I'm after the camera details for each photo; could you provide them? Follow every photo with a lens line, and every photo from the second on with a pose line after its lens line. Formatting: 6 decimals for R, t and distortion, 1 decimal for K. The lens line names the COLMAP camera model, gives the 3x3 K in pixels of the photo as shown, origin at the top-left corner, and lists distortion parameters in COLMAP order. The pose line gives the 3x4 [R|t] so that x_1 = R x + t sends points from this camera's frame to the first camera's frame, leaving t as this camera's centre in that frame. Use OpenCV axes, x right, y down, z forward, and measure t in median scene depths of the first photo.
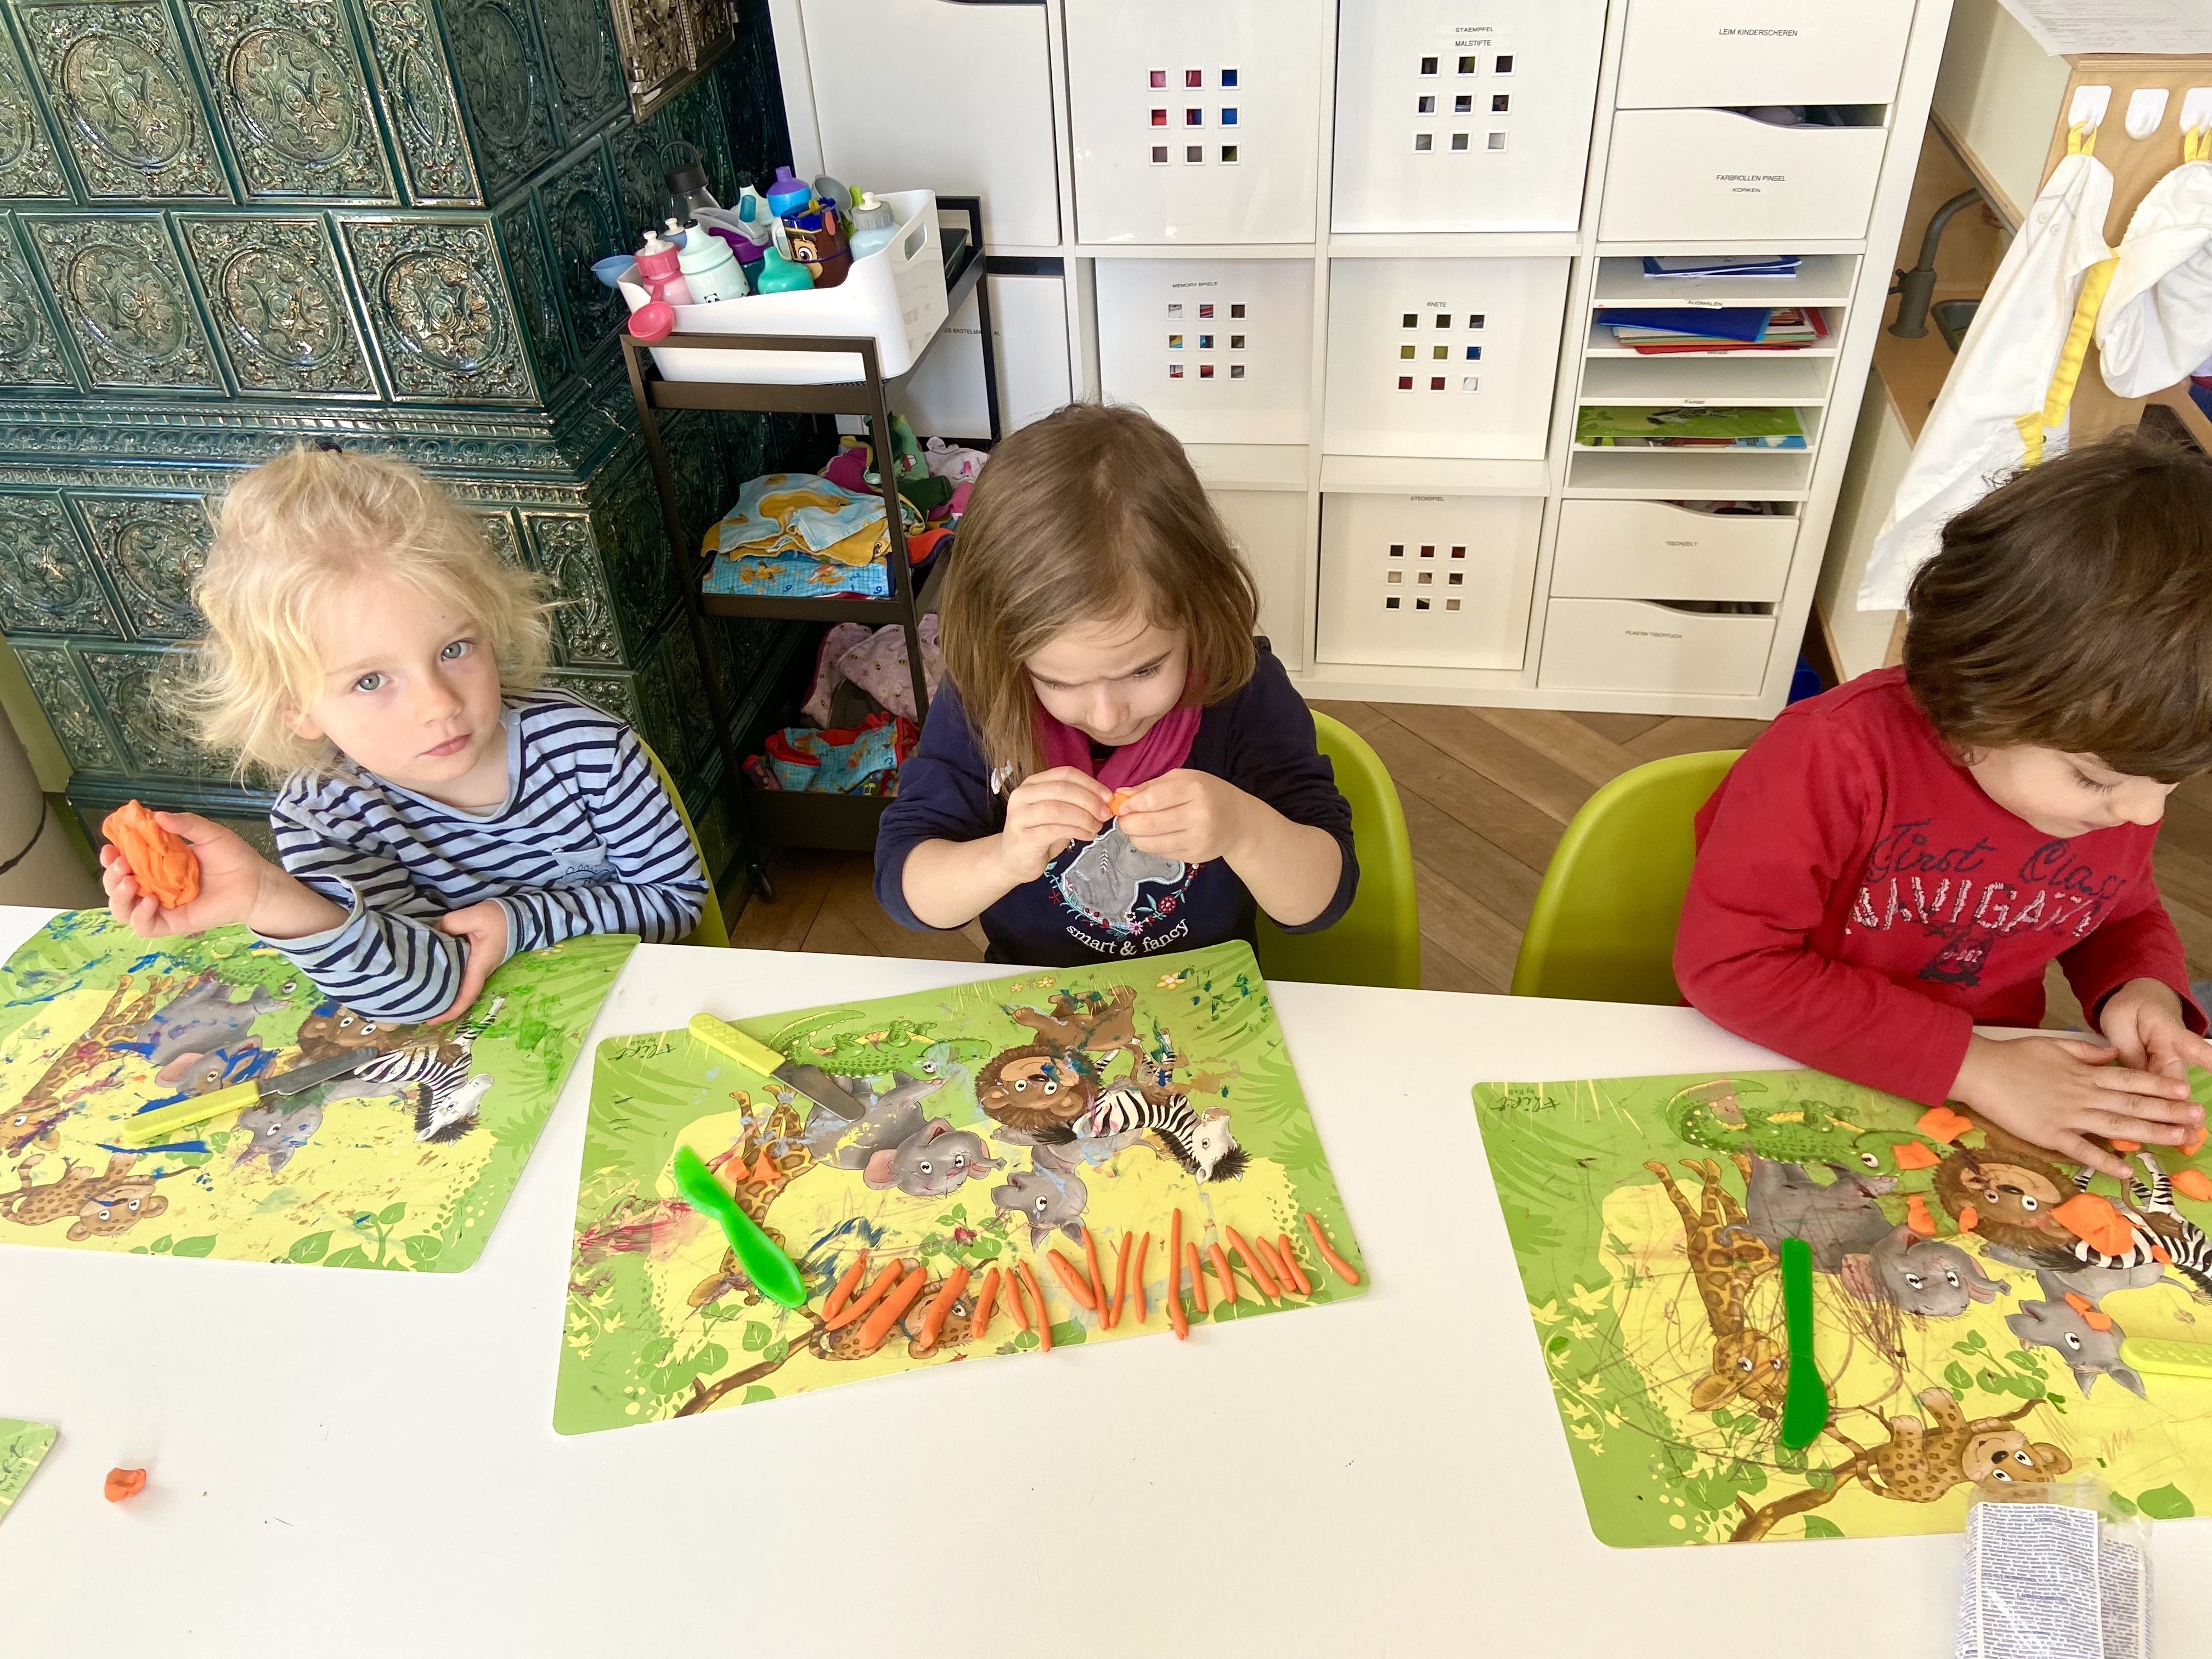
lens RADIAL K [[1714.1, 0, 1106.0], [0, 1714.1, 829.5], [0, 0, 1]] dist [0.139973, -0.202240]
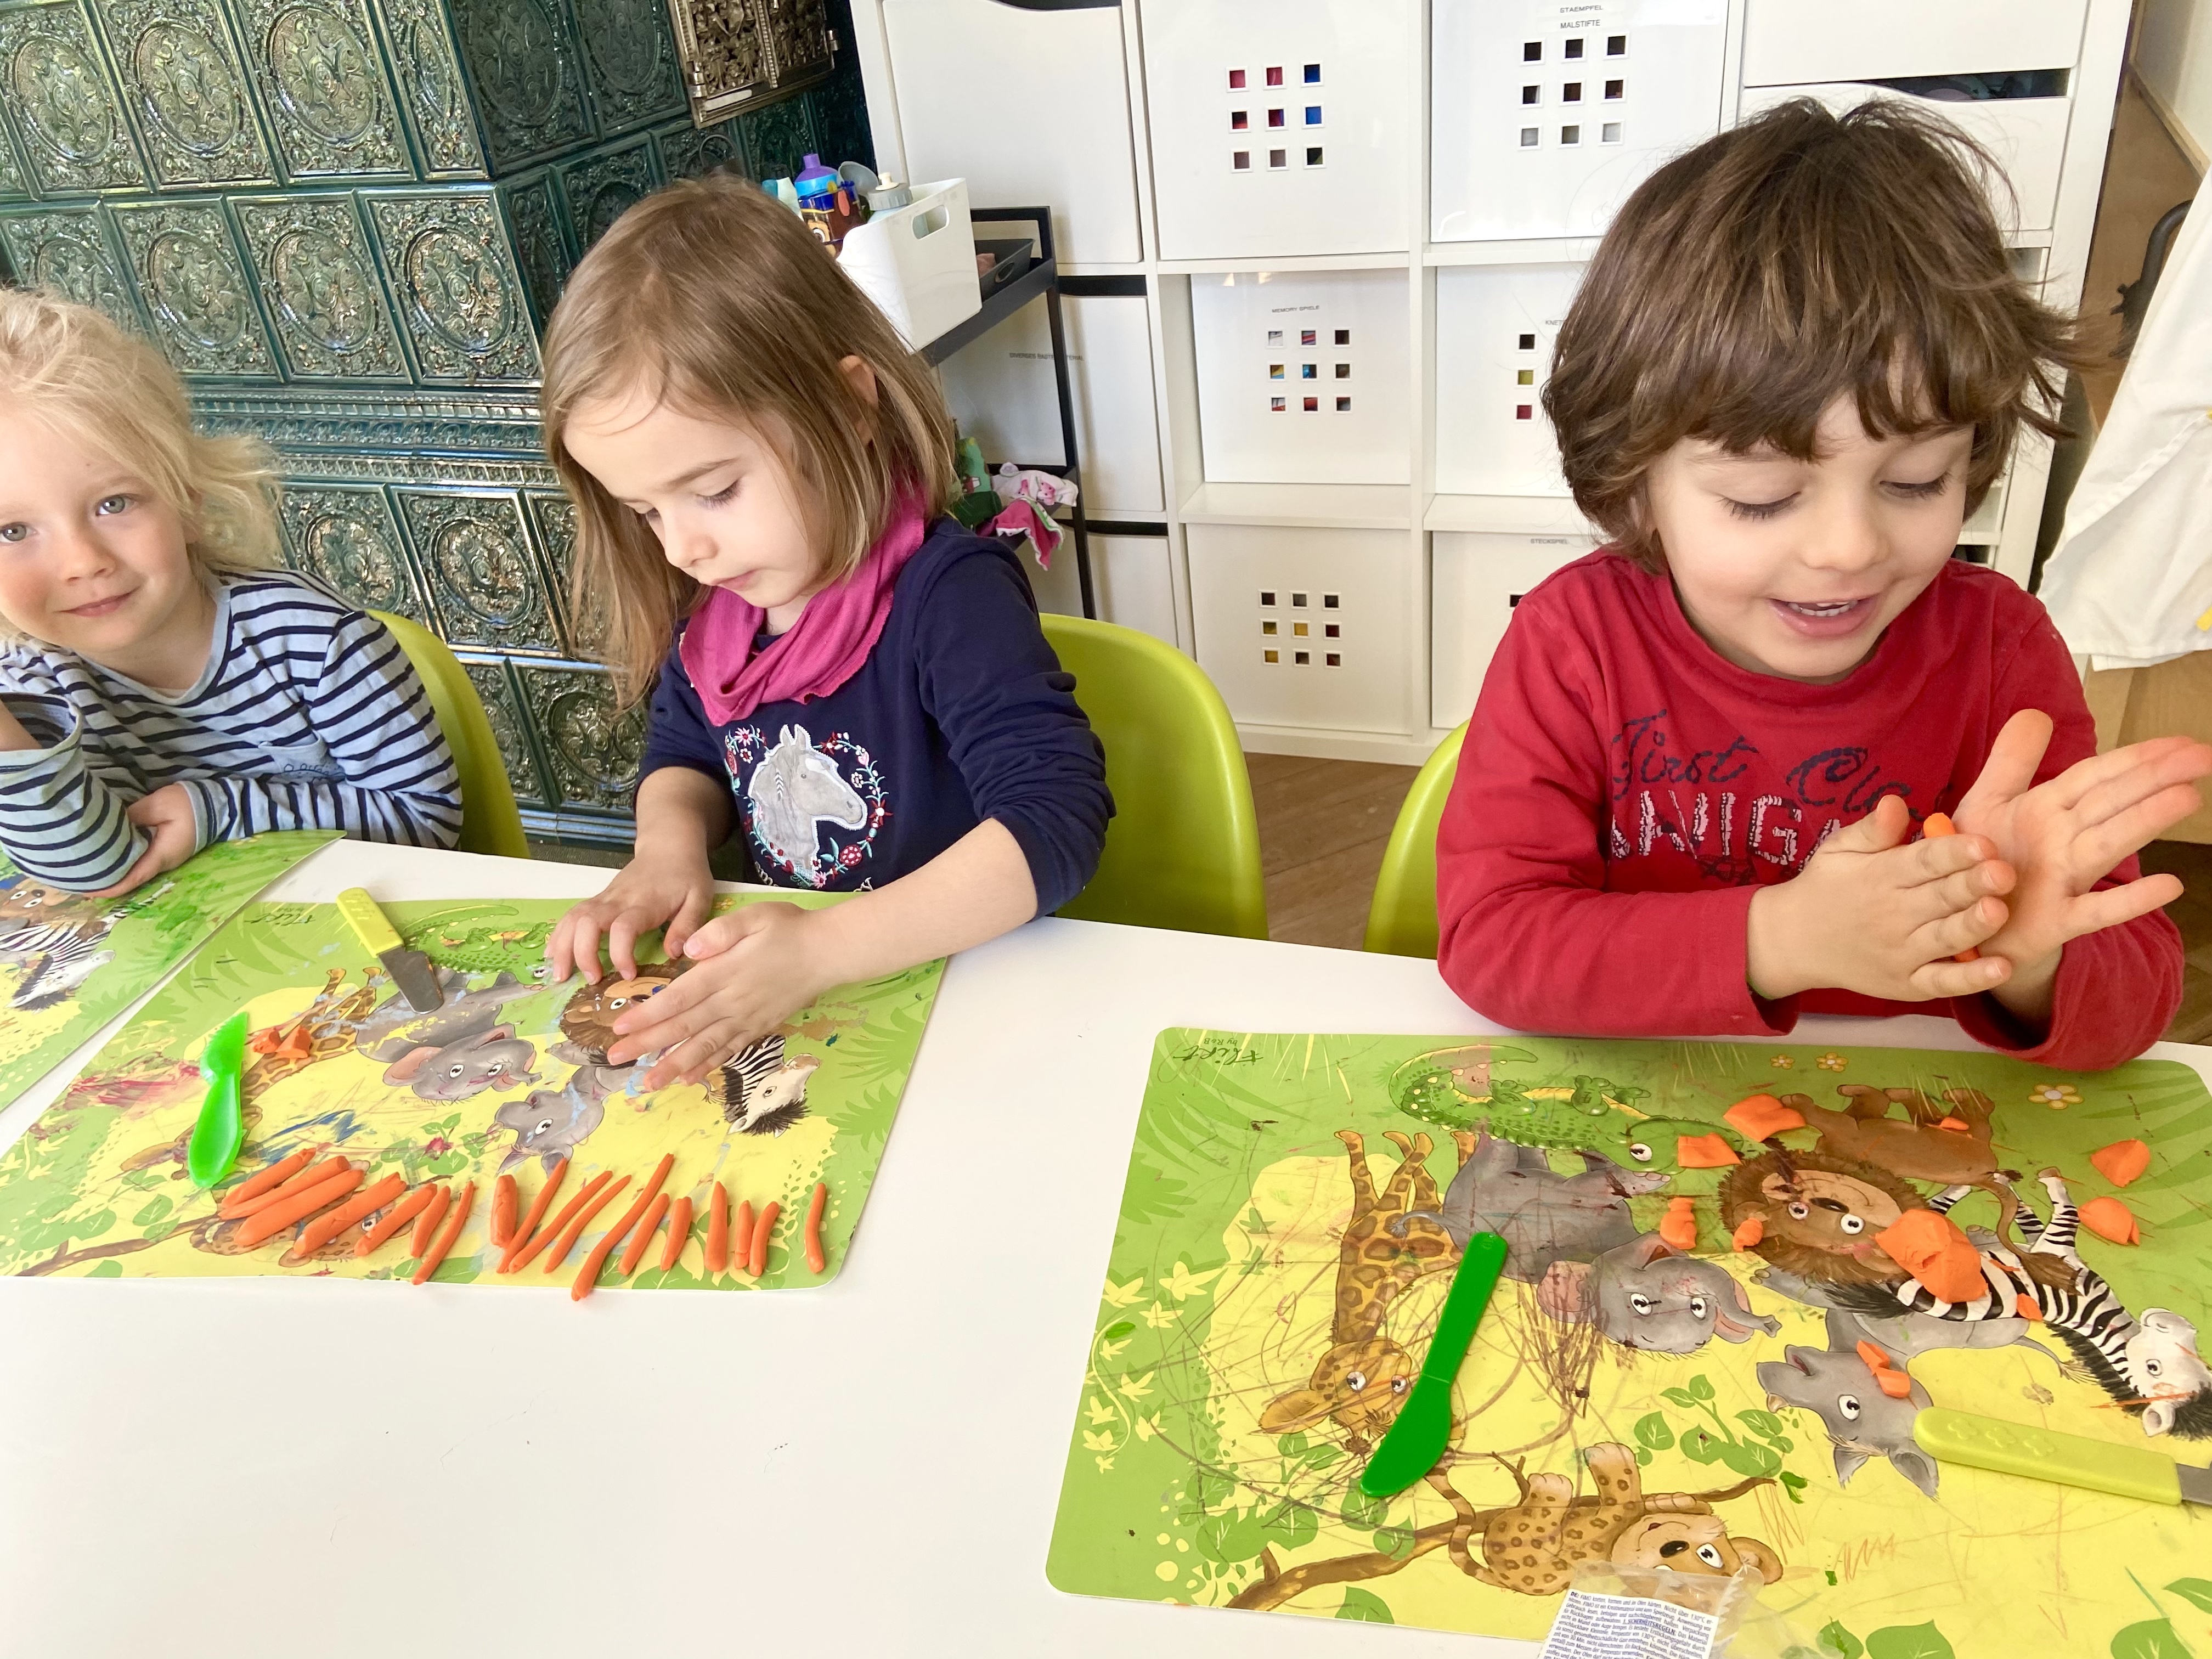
lens RADIAL K [[1714.1, 0, 1106.0], [0, 1714.1, 829.5], [0, 0, 1]] dist [0.139973, -0.202240]
pose [[0.977231, 0.052750, -0.205518, 0.374380], [-0.074369, 0.992312, -0.098925, 0.149413], [0.198720, 0.111957, 0.973641, 0.245691]]
